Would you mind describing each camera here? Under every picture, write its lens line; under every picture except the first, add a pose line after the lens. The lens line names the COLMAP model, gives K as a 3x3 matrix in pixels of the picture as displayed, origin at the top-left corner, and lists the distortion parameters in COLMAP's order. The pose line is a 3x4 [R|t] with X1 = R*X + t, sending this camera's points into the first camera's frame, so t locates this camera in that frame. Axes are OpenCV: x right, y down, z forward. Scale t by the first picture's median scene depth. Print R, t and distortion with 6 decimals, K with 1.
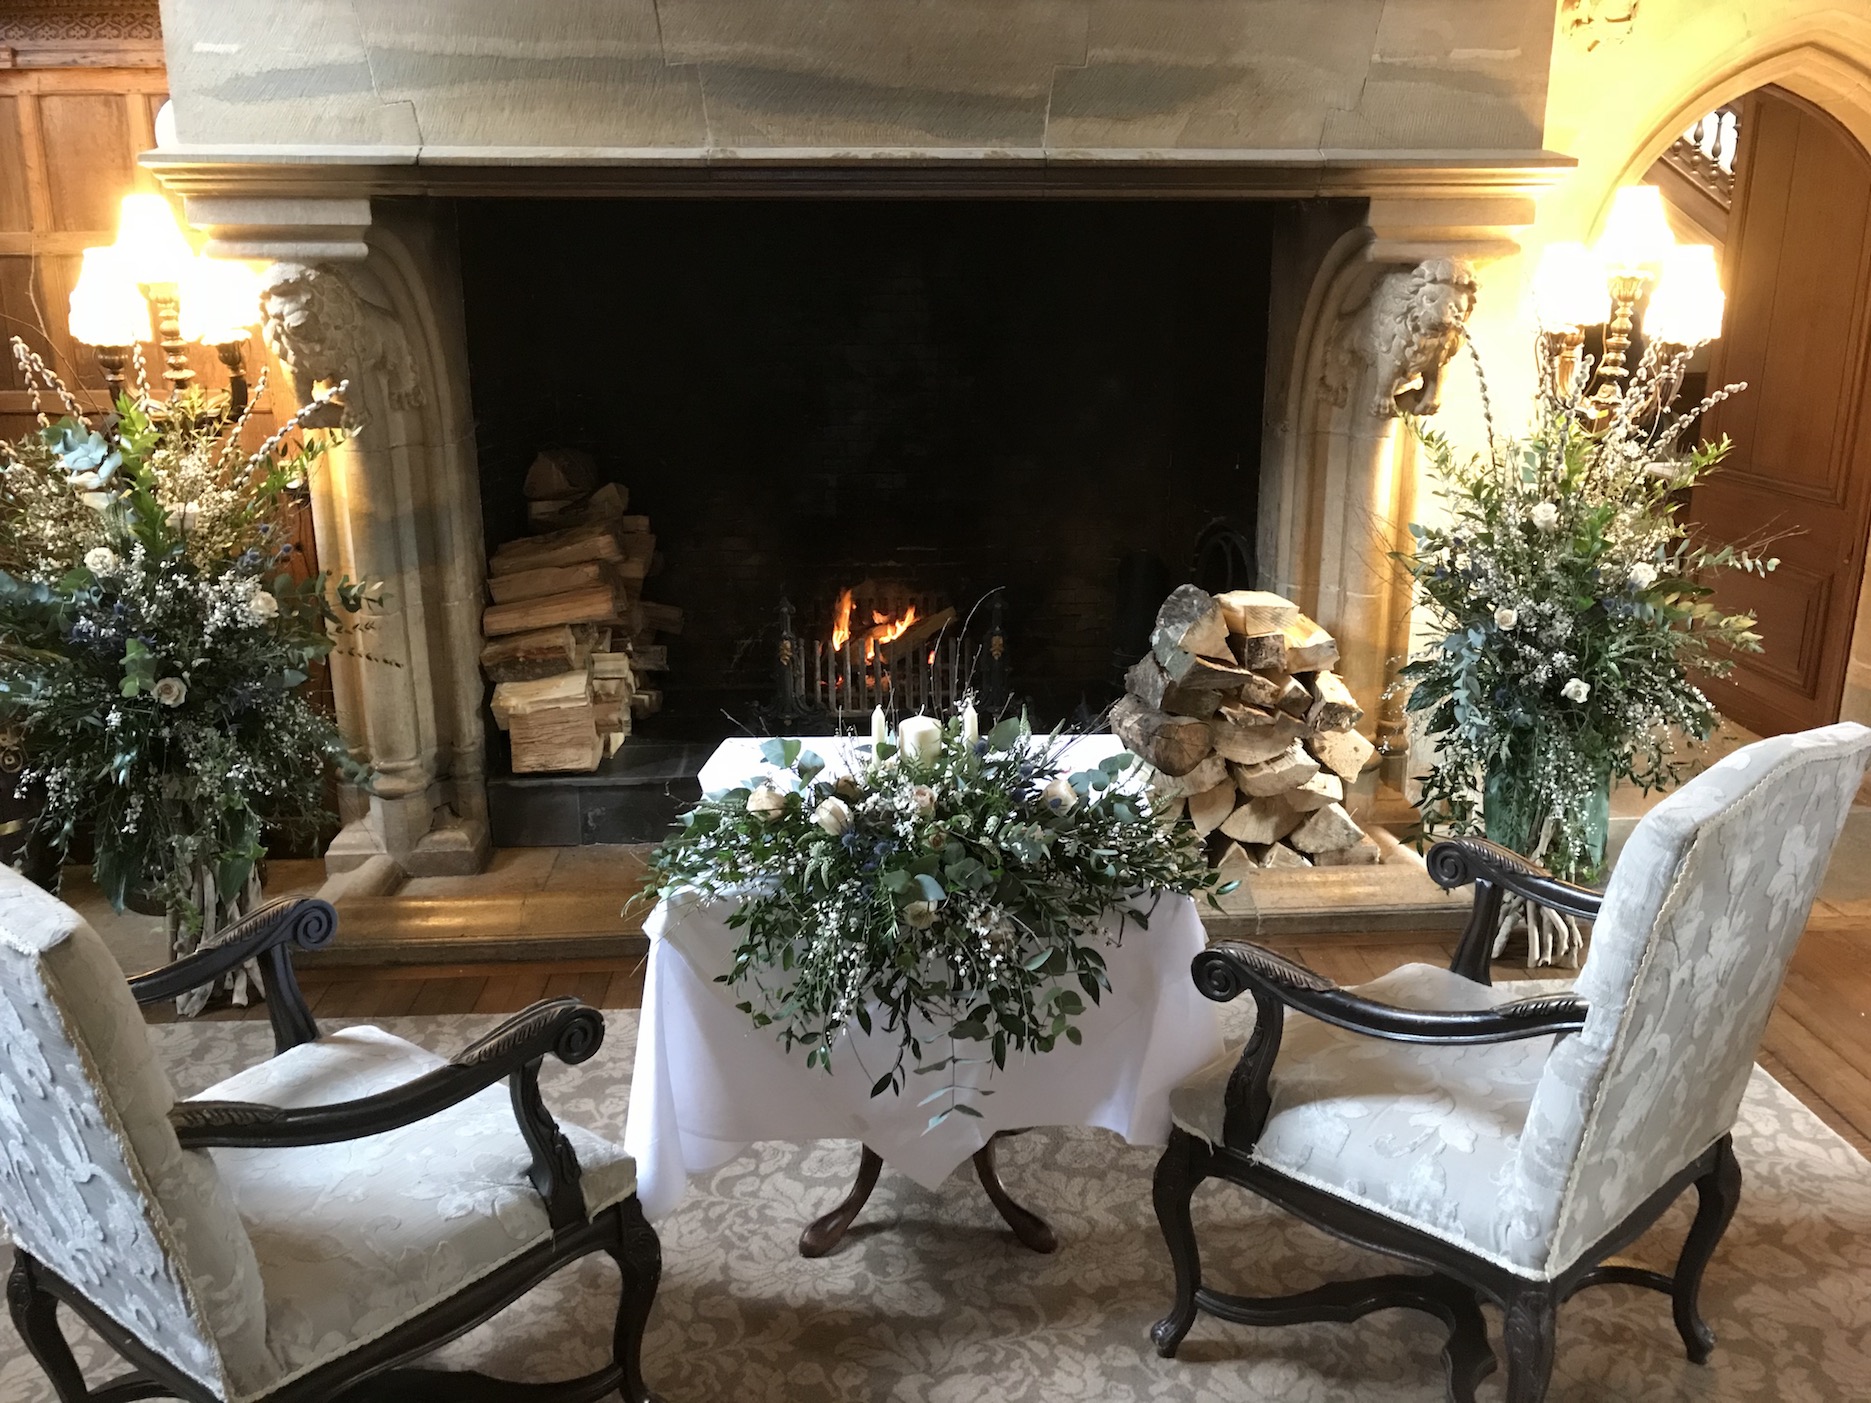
lens RADIAL K [[1514.7, 0, 932.7], [0, 1514.7, 706.2], [0, 0, 1]] dist [0.011781, -0.009661]
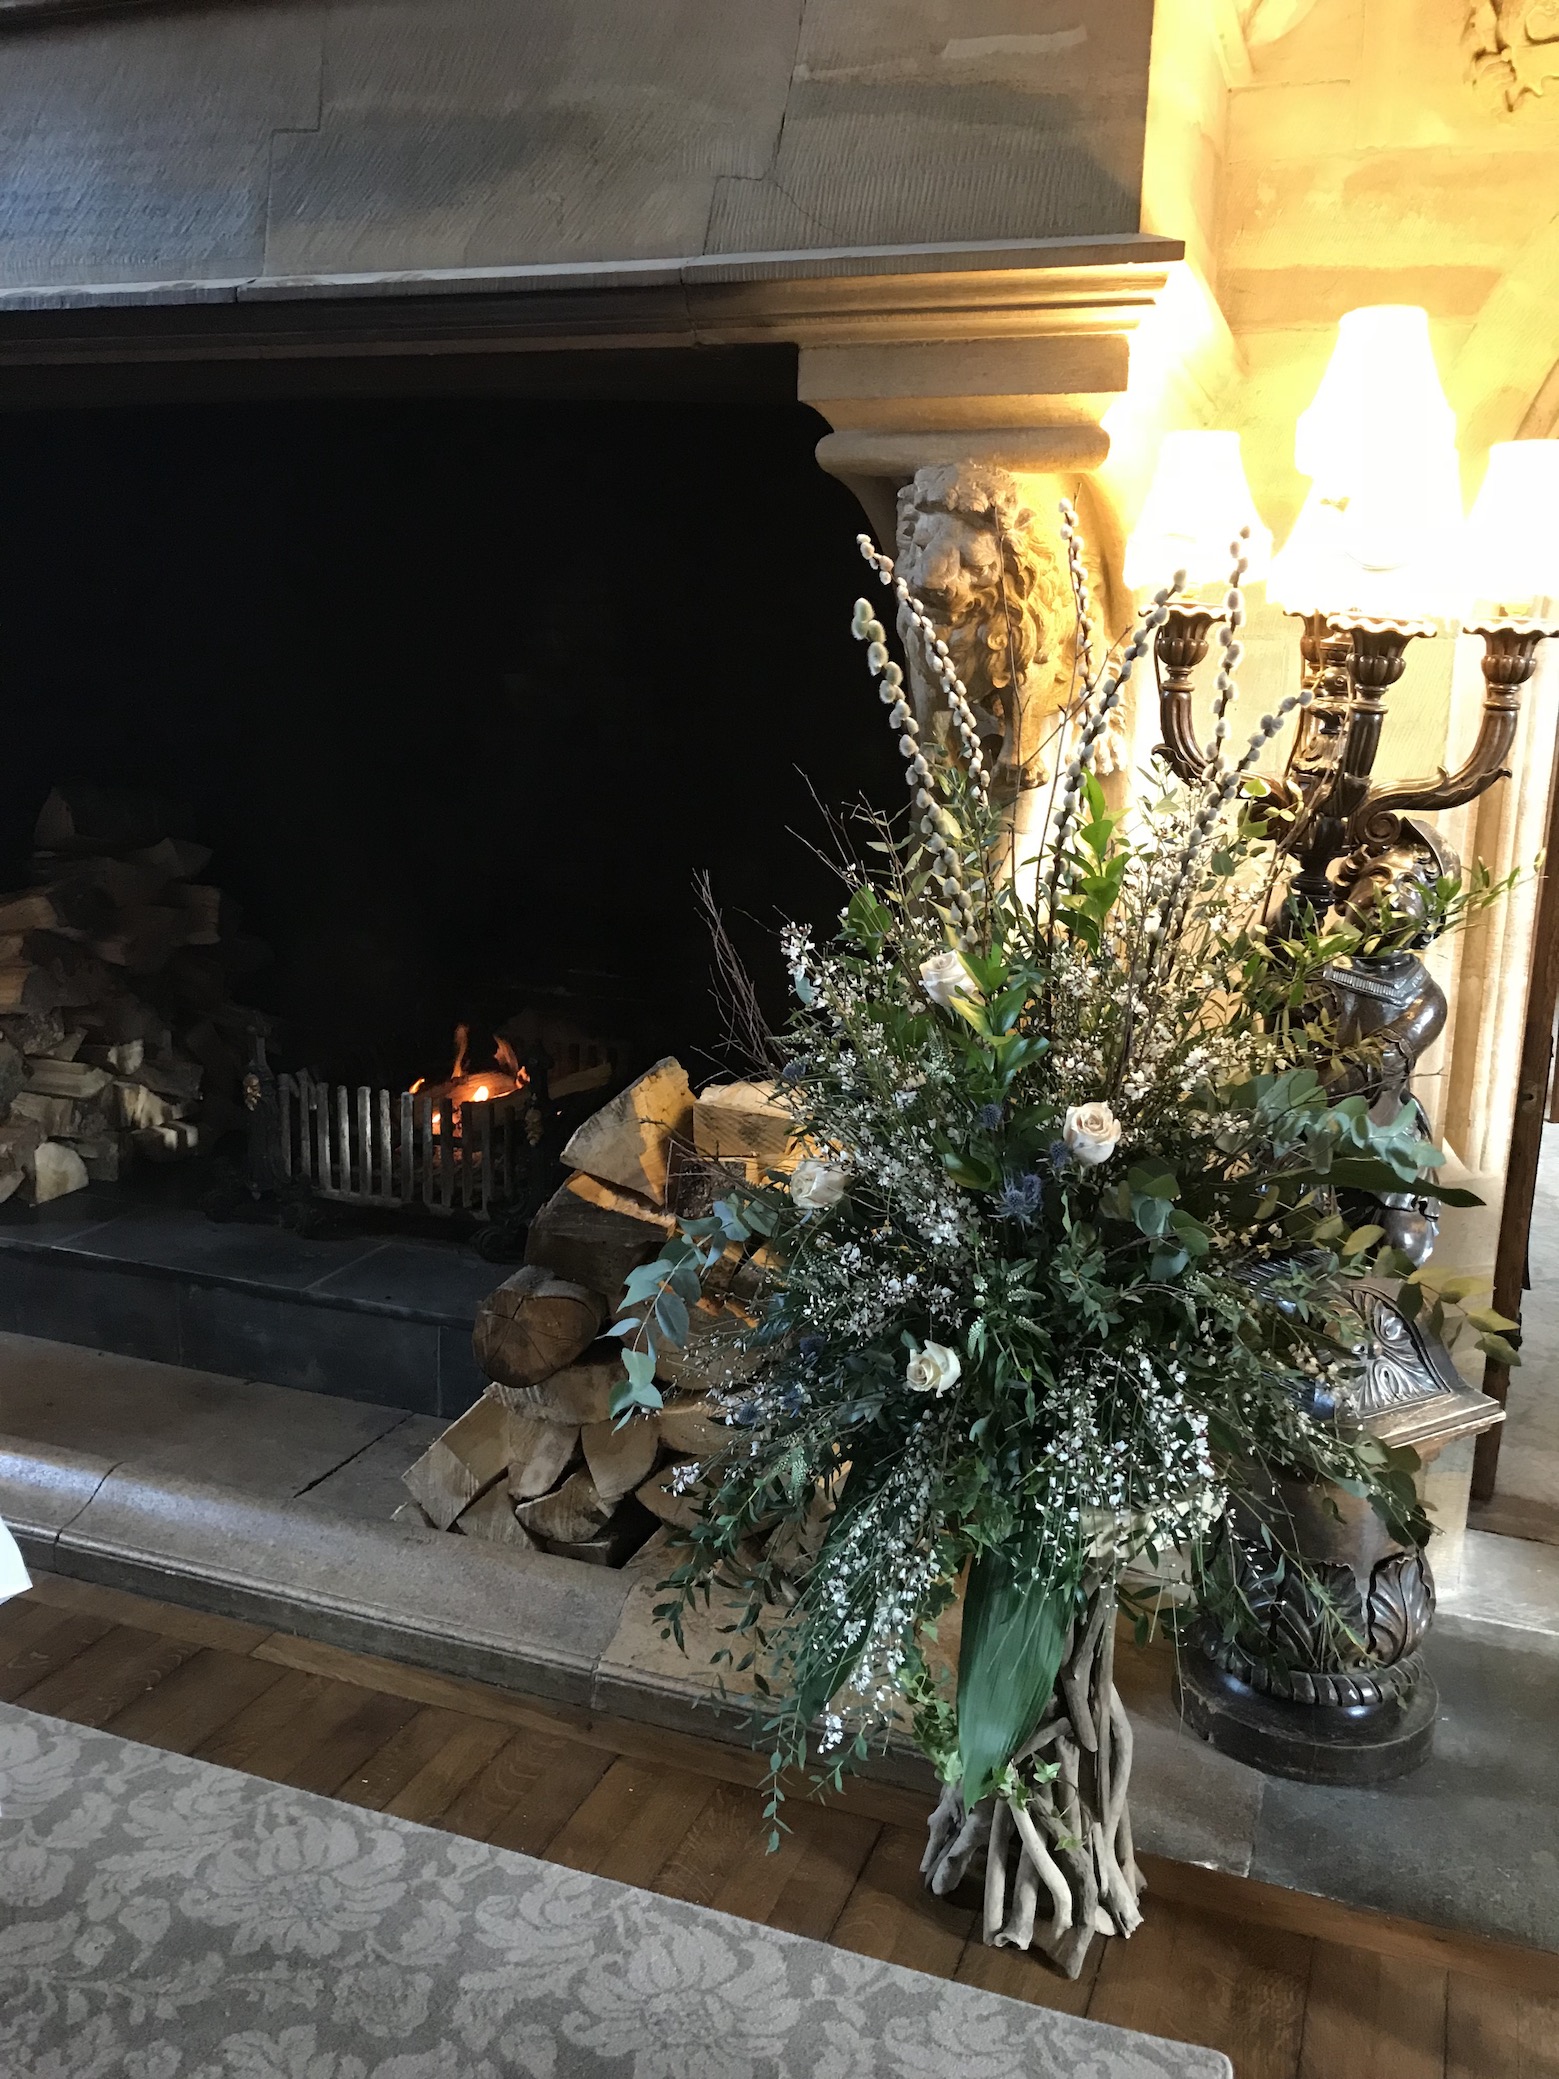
lens RADIAL K [[1683.1, 0, 782.8], [0, 1683.1, 1028.8], [0, 0, 1]] dist [0.011781, -0.009661]
pose [[0.920639, 0.113850, -0.373445, 0.533919], [-0.146062, 0.987513, -0.059023, -0.070992], [0.362062, 0.108885, 0.925773, 0.499039]]
